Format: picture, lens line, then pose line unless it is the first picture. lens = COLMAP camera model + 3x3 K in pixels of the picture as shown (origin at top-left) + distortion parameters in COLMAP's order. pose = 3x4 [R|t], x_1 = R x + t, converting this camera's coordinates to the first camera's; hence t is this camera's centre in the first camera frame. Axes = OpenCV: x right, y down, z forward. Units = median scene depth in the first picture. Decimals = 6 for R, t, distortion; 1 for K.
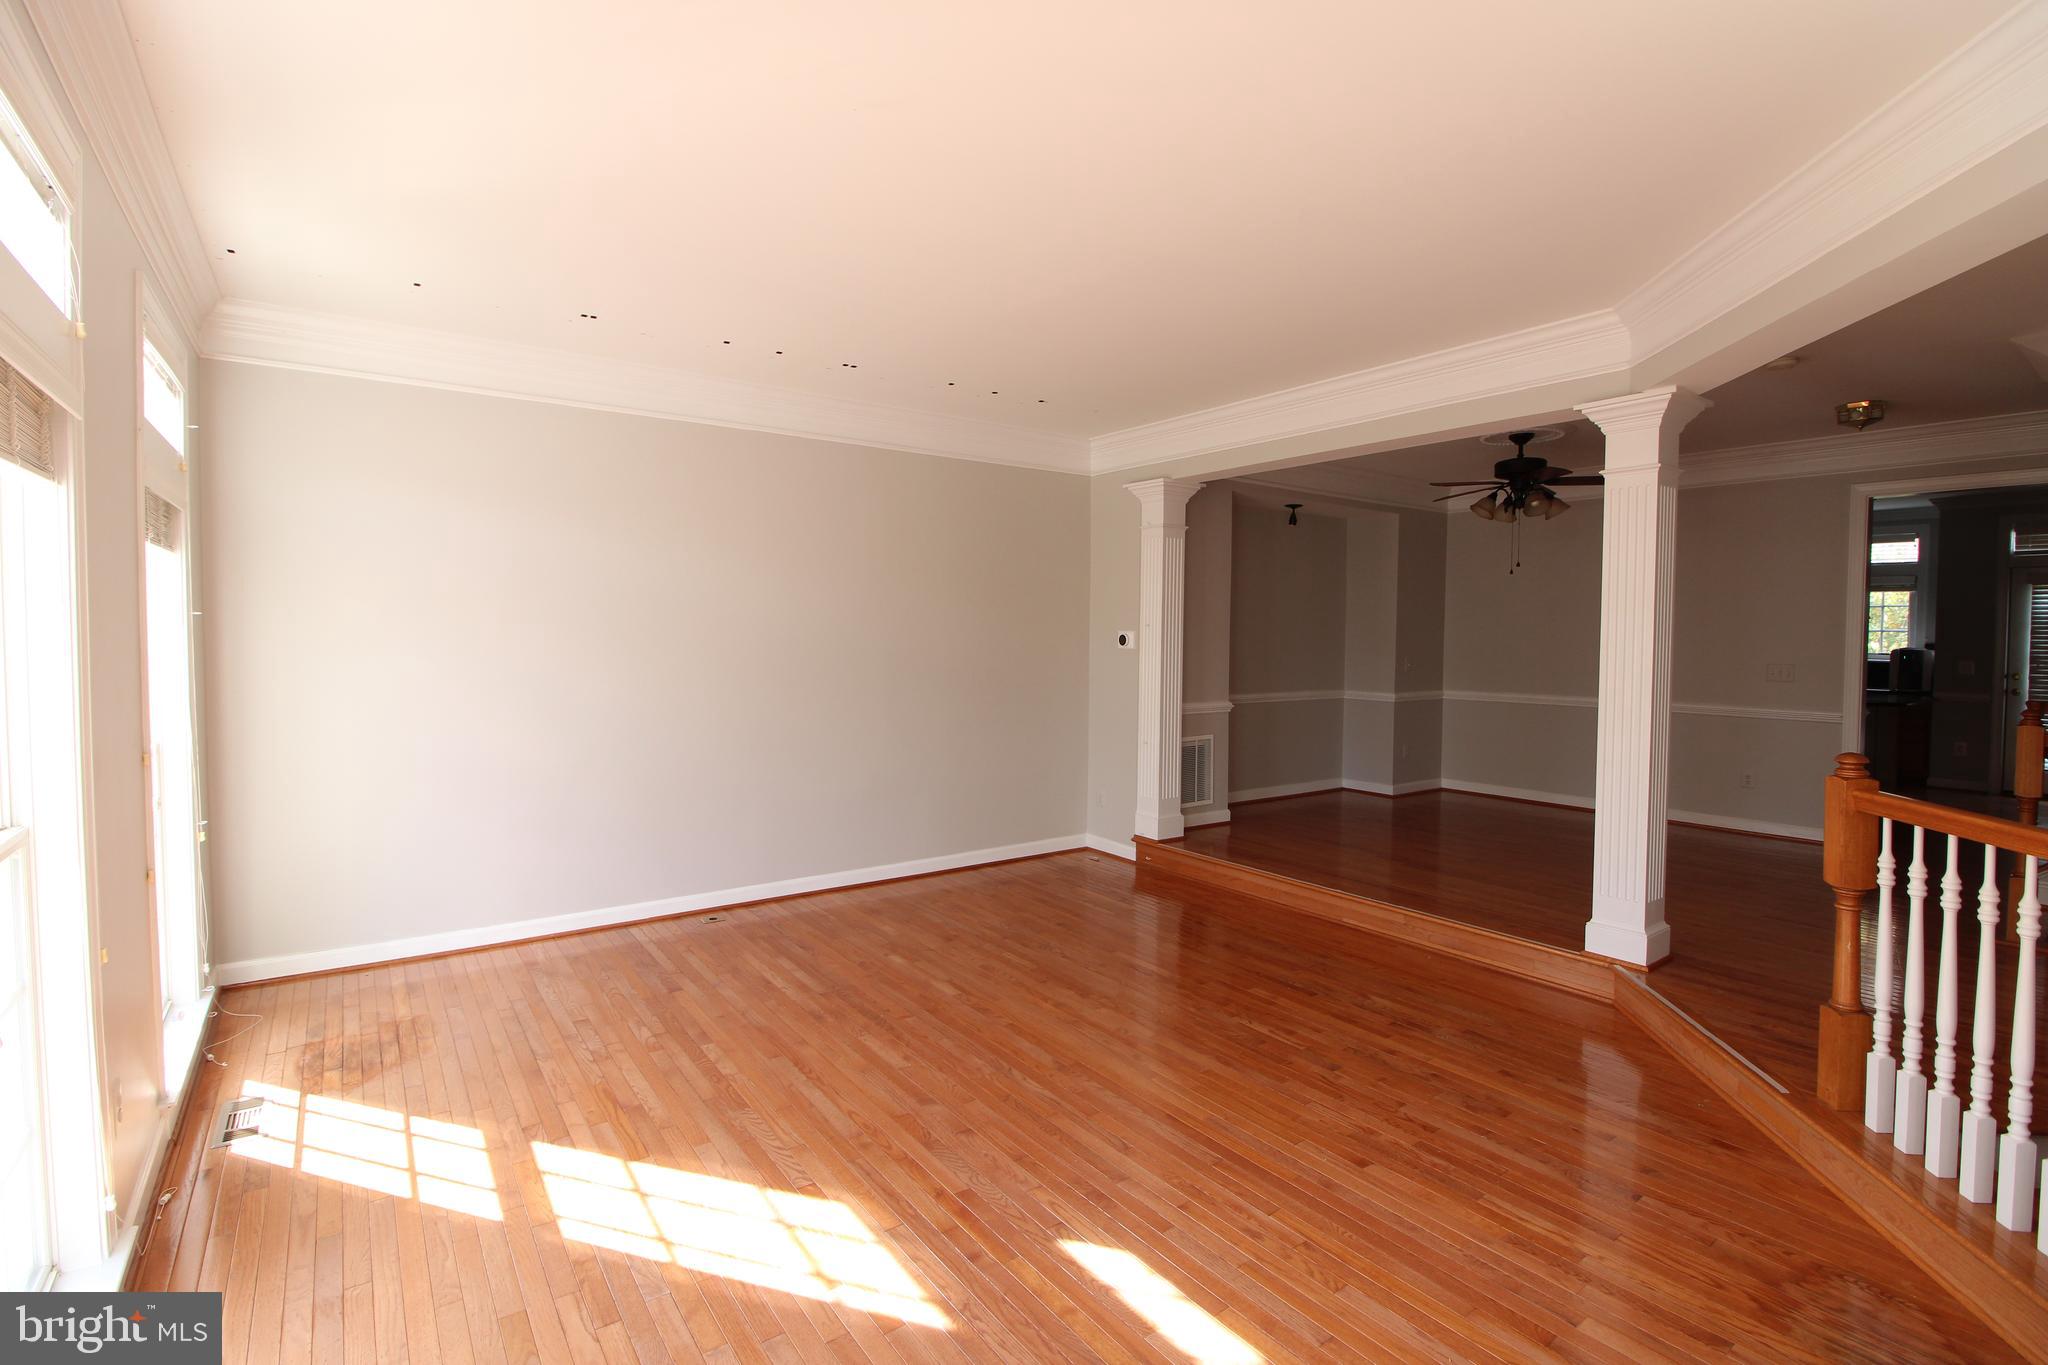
lens RADIAL K [[947.2, 0, 1031.6], [0, 947.2, 658.5], [0, 0, 1]] dist [0.001703, -0.012520]
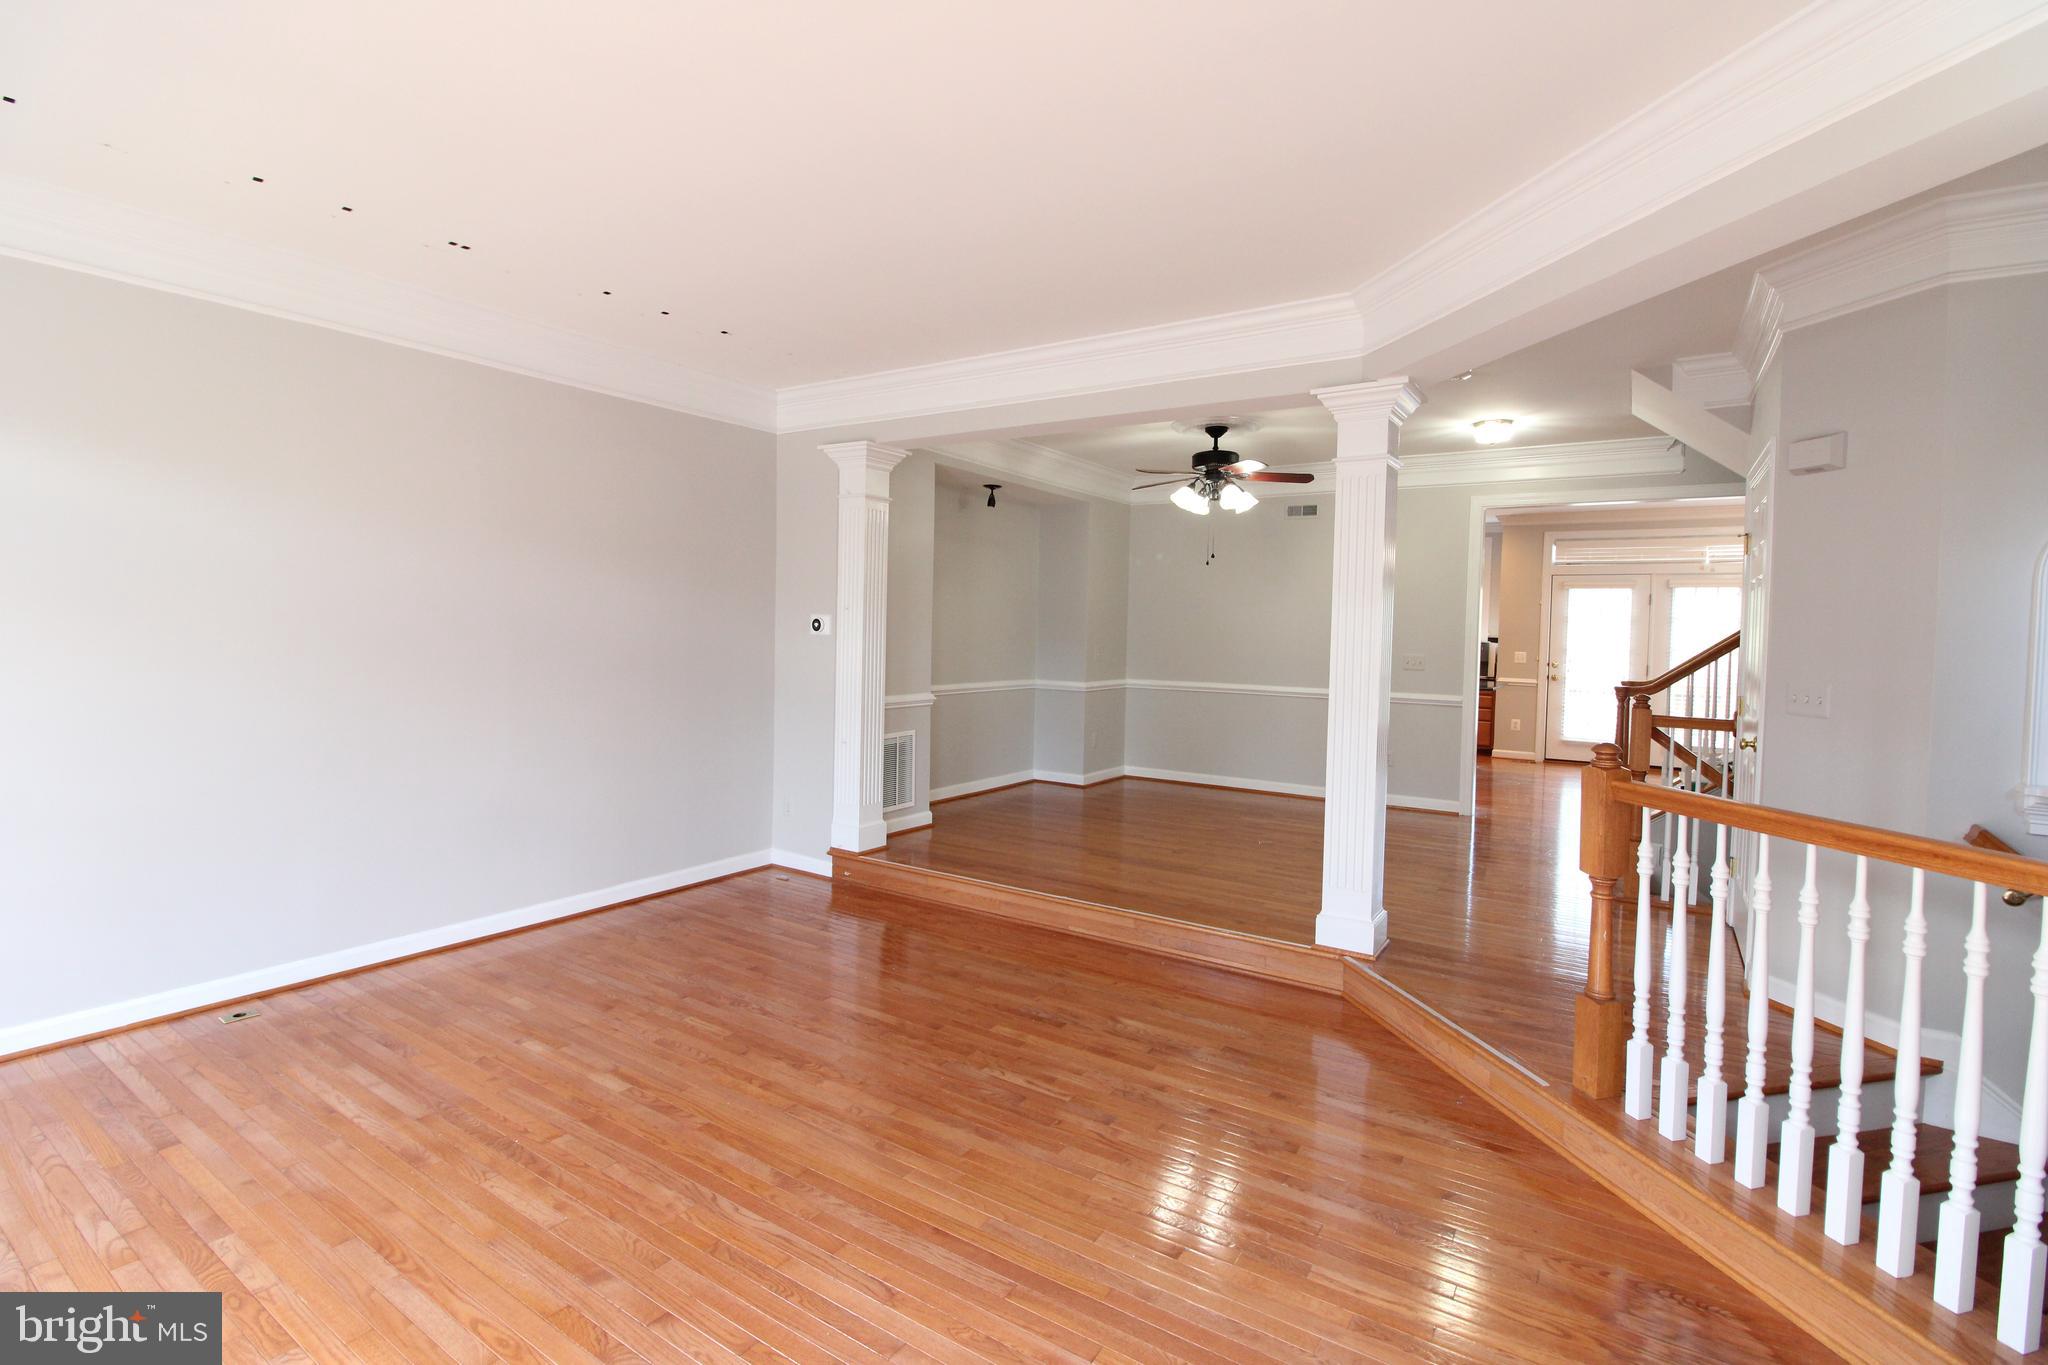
lens RADIAL K [[947.2, 0, 1031.6], [0, 947.2, 658.5], [0, 0, 1]] dist [0.001703, -0.012520]
pose [[0.935031, -0.000219, 0.354567, -0.045311], [-0.004330, 0.999918, 0.012036, 0.000012], [-0.354541, -0.012789, 0.934953, 0.189291]]
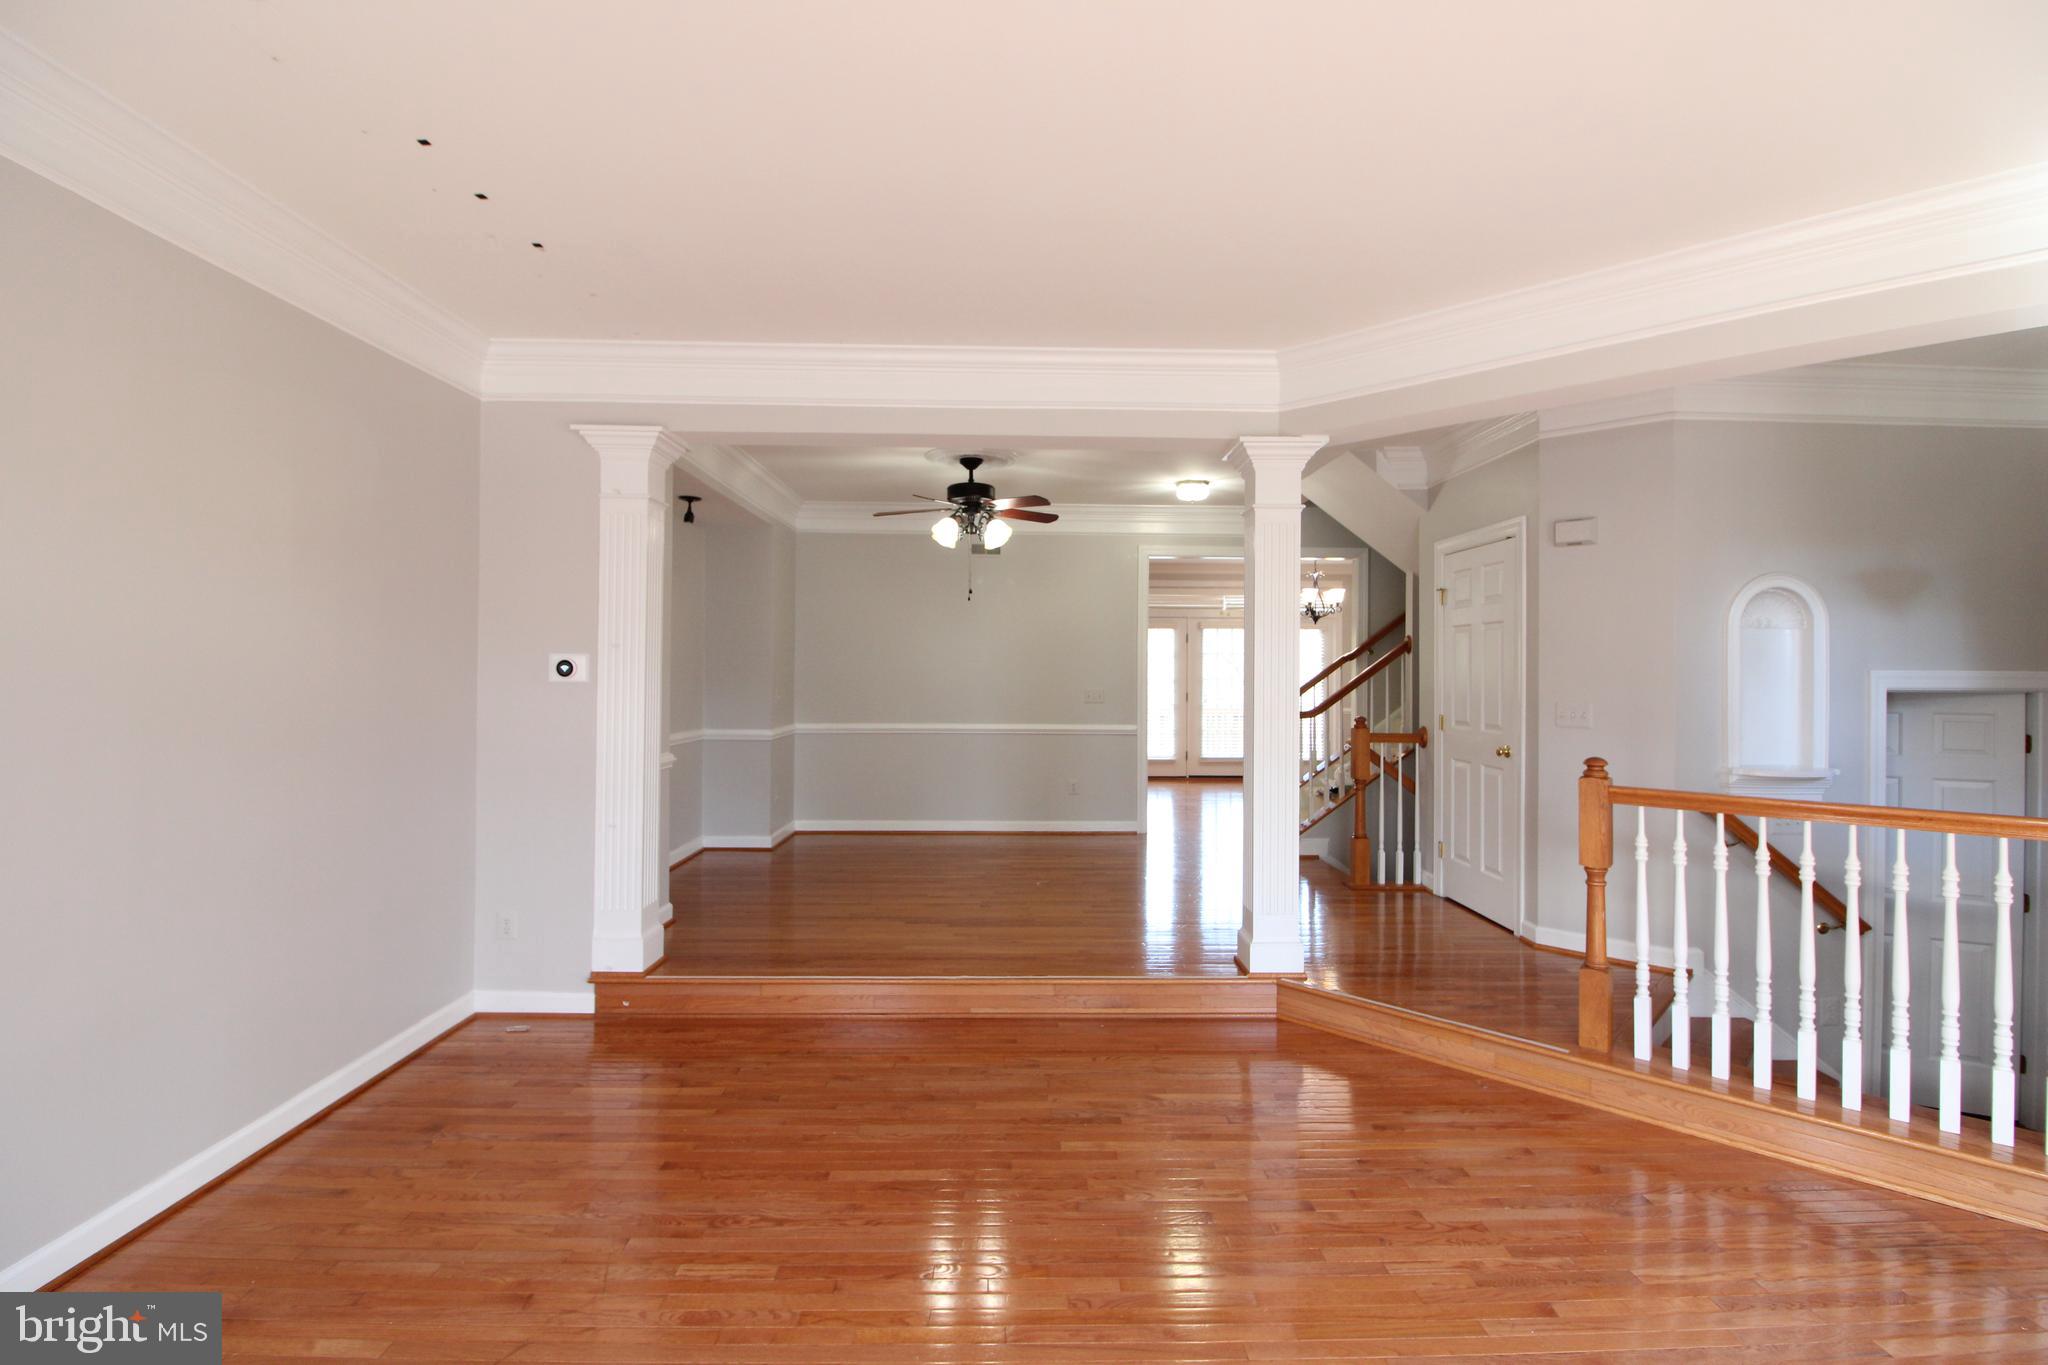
lens RADIAL K [[947.2, 0, 1031.6], [0, 947.2, 658.5], [0, 0, 1]] dist [0.001703, -0.012520]
pose [[0.572851, 0.007619, 0.819624, -0.399546], [0.018309, 0.999588, -0.022088, -0.010296], [-0.819455, 0.027660, 0.572476, 0.622587]]
